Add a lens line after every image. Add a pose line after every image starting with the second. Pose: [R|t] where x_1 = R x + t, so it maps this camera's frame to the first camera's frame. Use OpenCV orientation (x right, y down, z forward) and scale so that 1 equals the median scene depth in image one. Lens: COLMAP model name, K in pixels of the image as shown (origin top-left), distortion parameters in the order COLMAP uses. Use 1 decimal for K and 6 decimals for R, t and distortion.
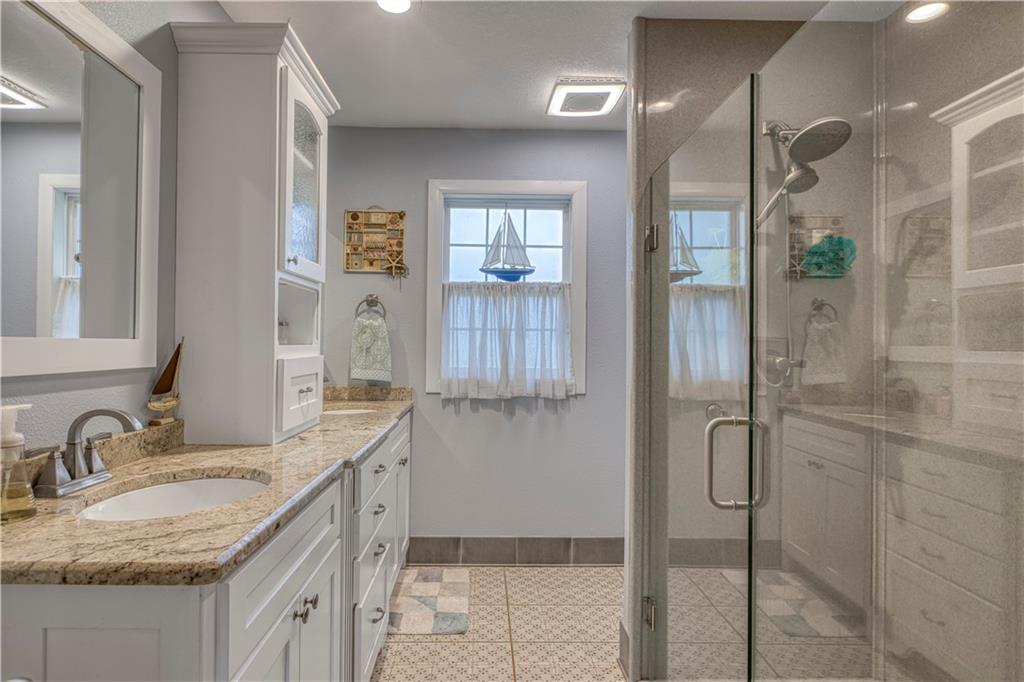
lens RADIAL K [[527.5, 0, 509.6], [0, 527.5, 343.8], [0, 0, 1]] dist [-0.002425, 0.000600]
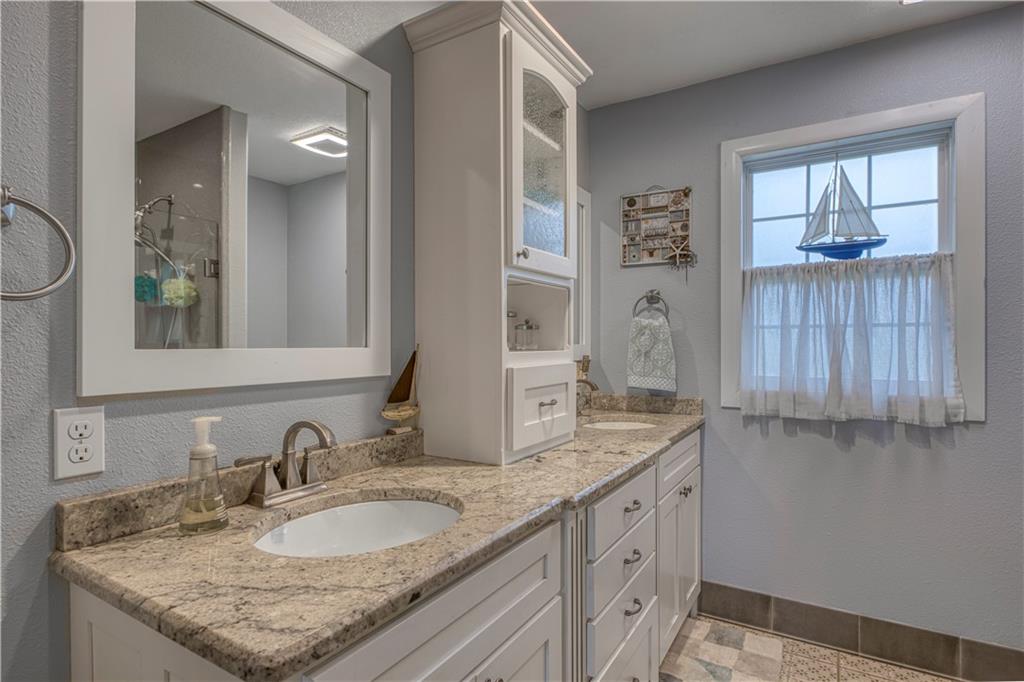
lens RADIAL K [[527.5, 0, 509.6], [0, 527.5, 343.8], [0, 0, 1]] dist [-0.002425, 0.000600]
pose [[0.822845, -0.009051, -0.568193, 0.036648], [0.009384, 0.999953, -0.002339, -0.005270], [0.568188, -0.003407, 0.822892, 0.158709]]
